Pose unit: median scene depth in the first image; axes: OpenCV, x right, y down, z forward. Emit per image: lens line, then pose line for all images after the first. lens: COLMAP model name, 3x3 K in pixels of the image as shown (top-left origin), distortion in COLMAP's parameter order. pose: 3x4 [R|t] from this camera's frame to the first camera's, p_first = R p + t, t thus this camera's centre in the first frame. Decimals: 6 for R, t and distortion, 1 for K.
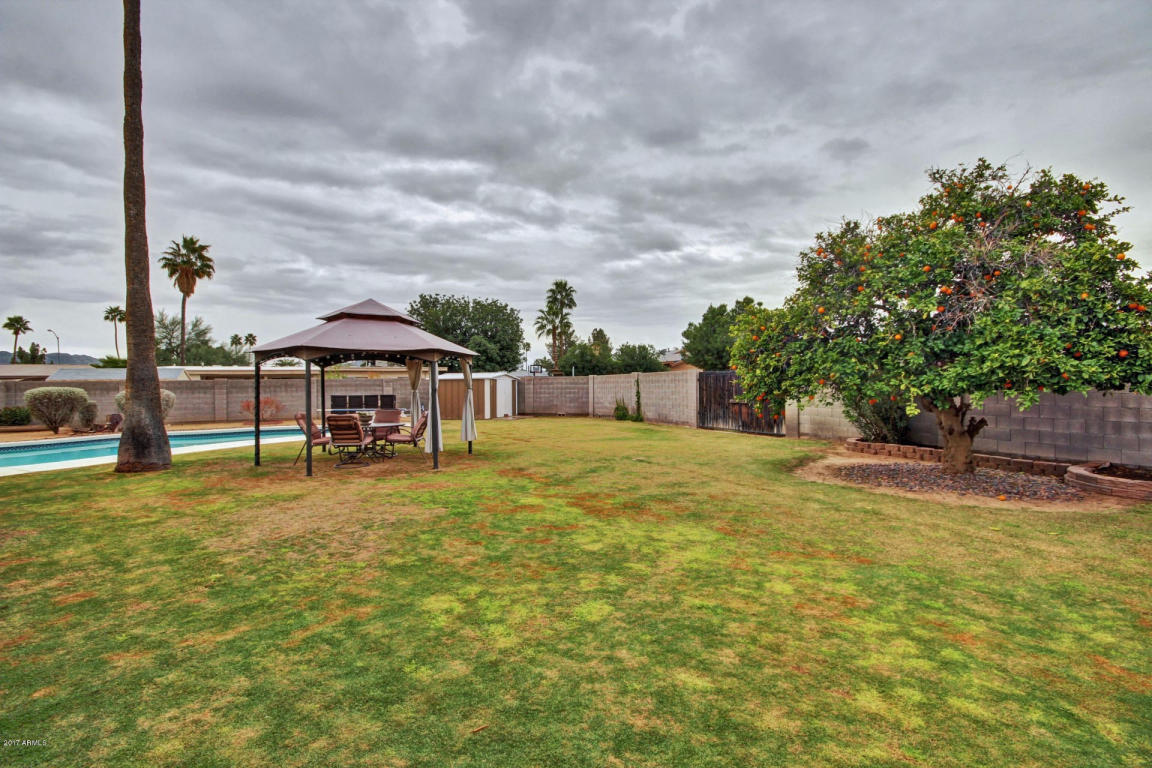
lens RADIAL K [[518.6, 0, 570.1], [0, 518.6, 391.9], [0, 0, 1]] dist [-0.014456, -0.001043]
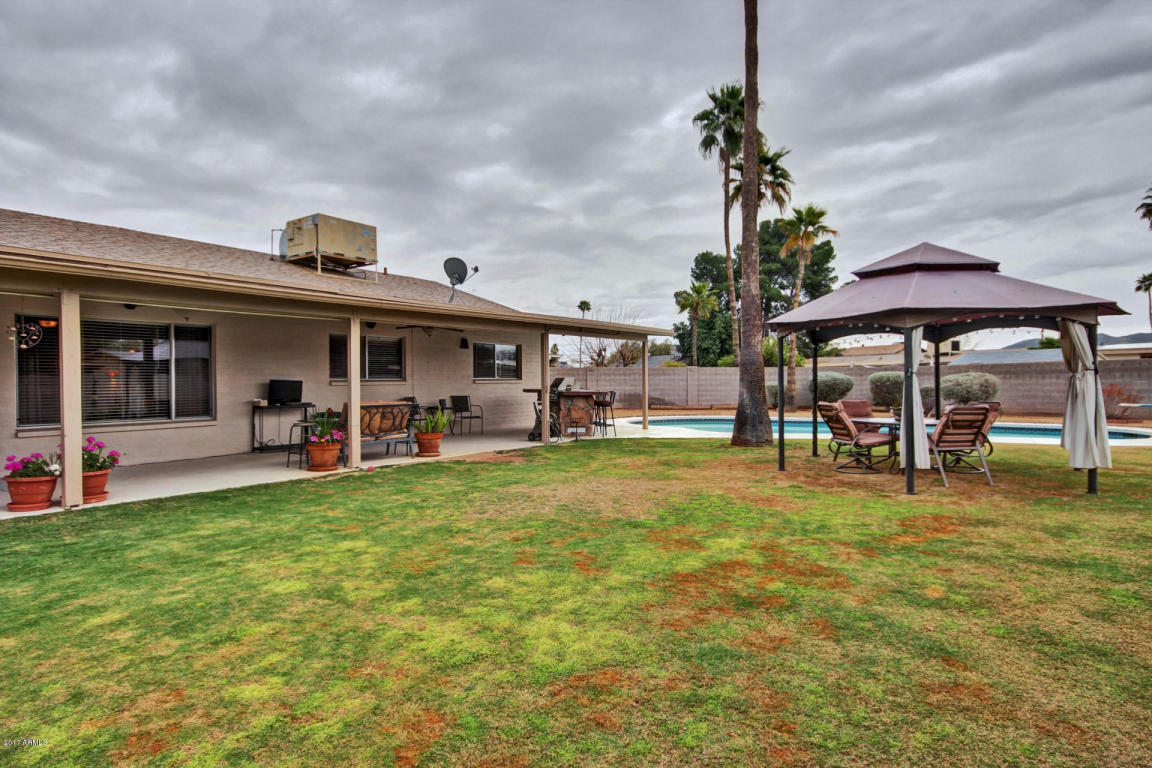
lens RADIAL K [[648.1, 0, 629.2], [0, 648.1, 393.2], [0, 0, 1]] dist [0.005126, -0.000803]
pose [[0.102459, 0.027326, -0.994362, 1.059563], [-0.004503, 0.999625, 0.027007, 0.005927], [0.994727, 0.001711, 0.102544, 1.195470]]
